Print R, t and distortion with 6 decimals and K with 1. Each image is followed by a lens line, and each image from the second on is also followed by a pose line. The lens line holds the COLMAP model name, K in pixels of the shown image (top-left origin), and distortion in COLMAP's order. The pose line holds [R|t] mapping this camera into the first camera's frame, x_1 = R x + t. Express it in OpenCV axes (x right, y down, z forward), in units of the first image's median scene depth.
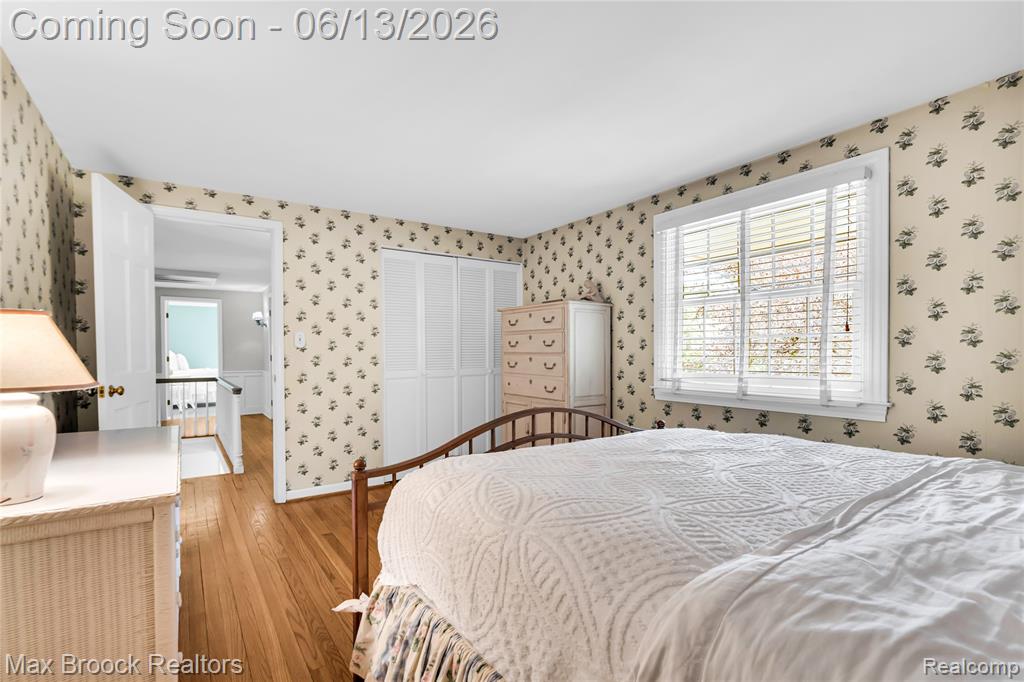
lens RADIAL K [[481.7, 0, 512.9], [0, 481.7, 358.6], [0, 0, 1]] dist [-0.001333, -0.000703]
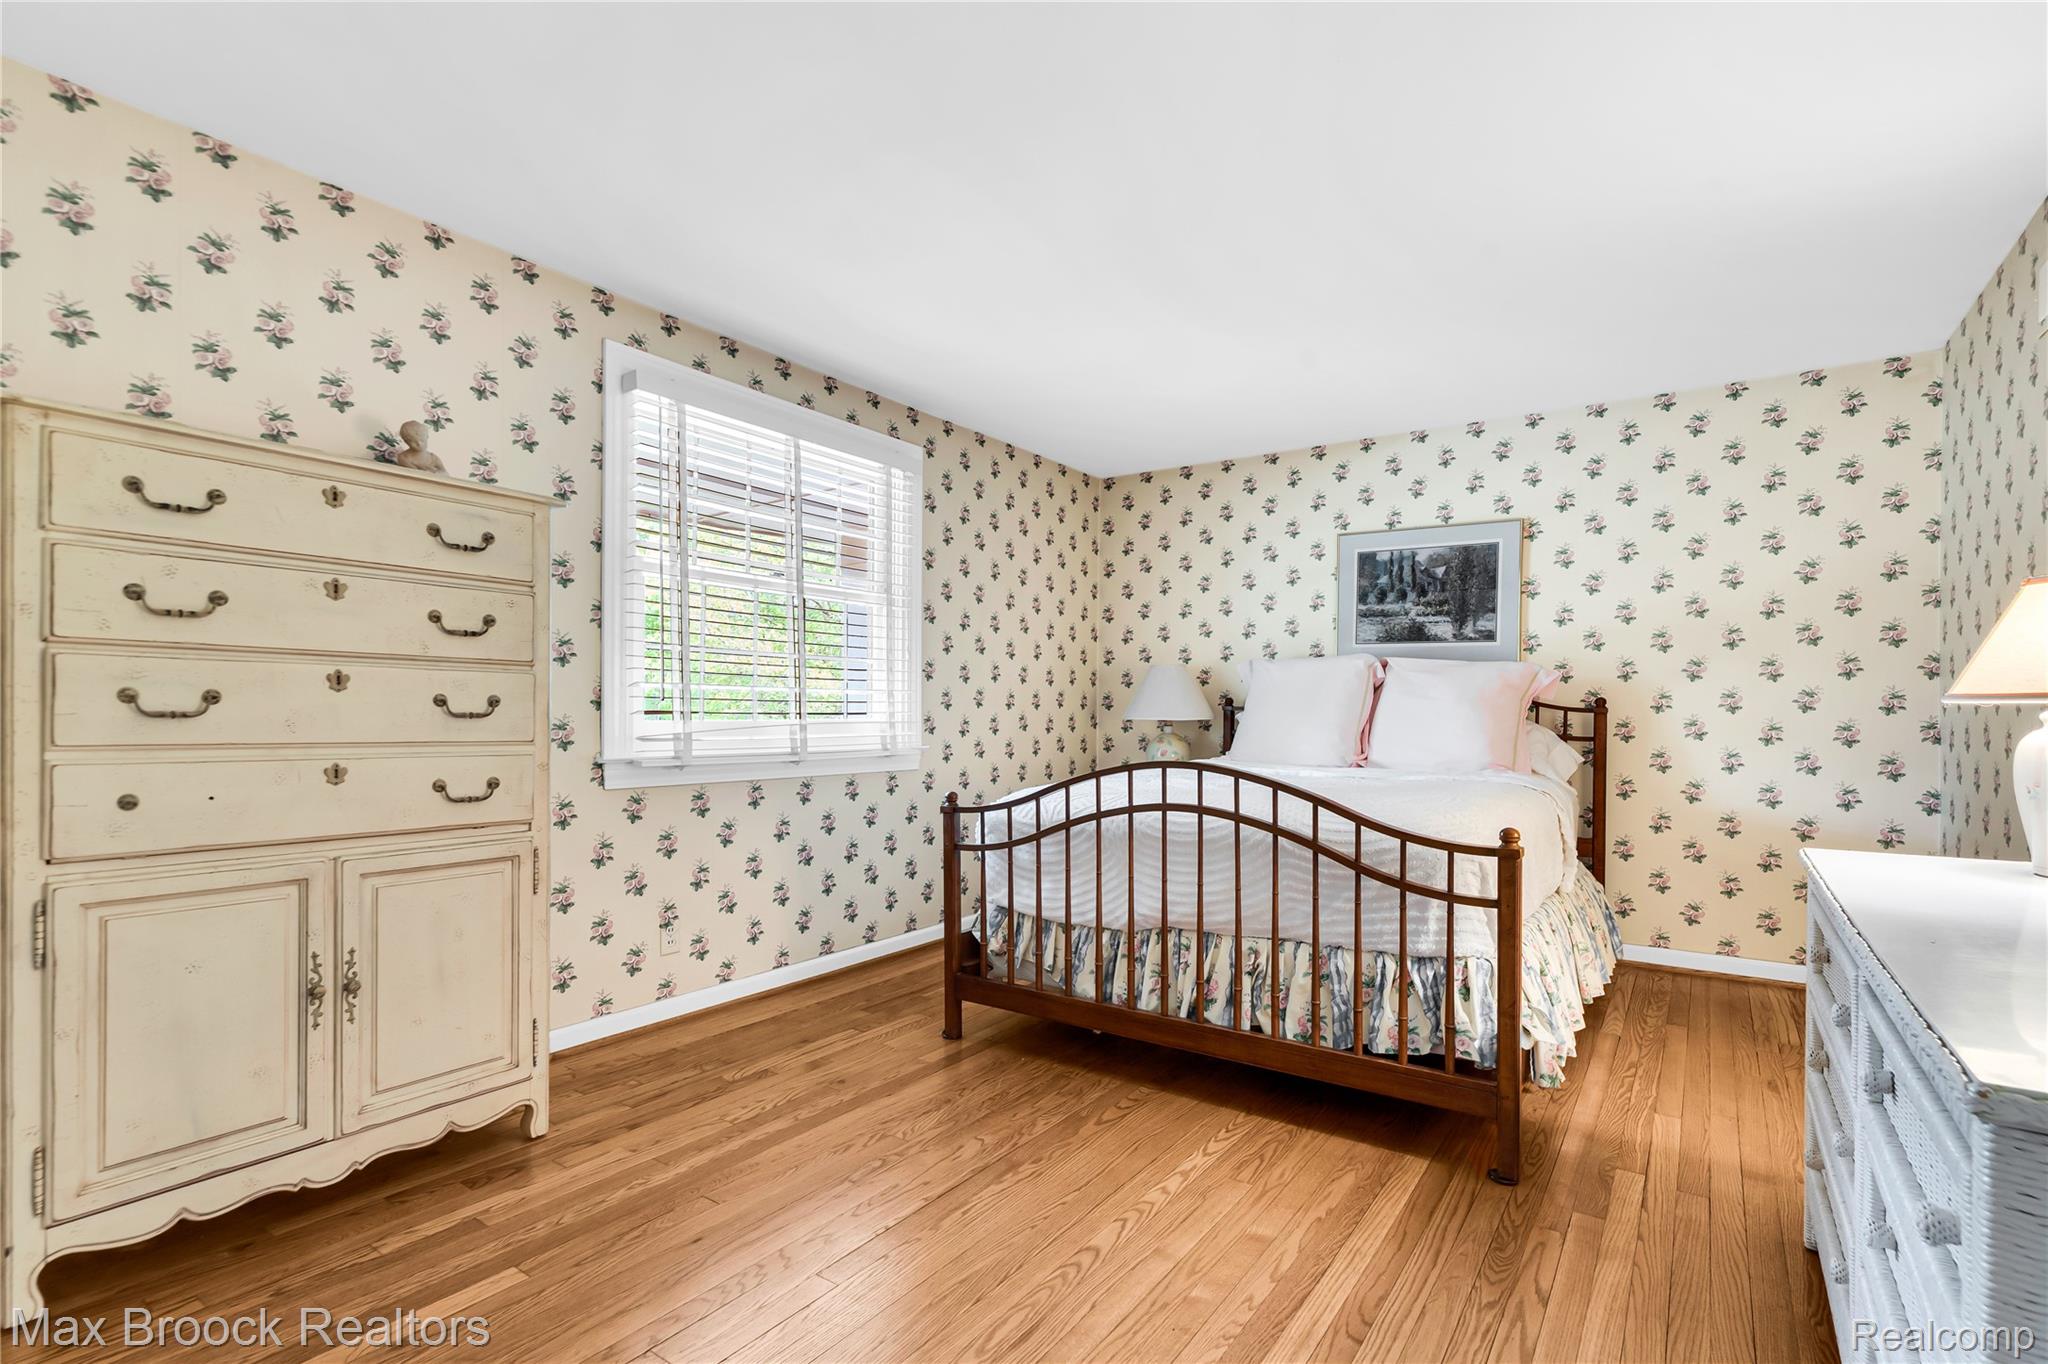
lens RADIAL K [[978.9, 0, 1028.9], [0, 978.9, 720.4], [0, 0, 1]] dist [0.000057, 0.000442]
pose [[-0.352875, -0.004508, 0.935660, -0.660679], [0.007355, 0.999944, 0.007591, 0.024498], [-0.935642, 0.009560, -0.352822, 1.037265]]
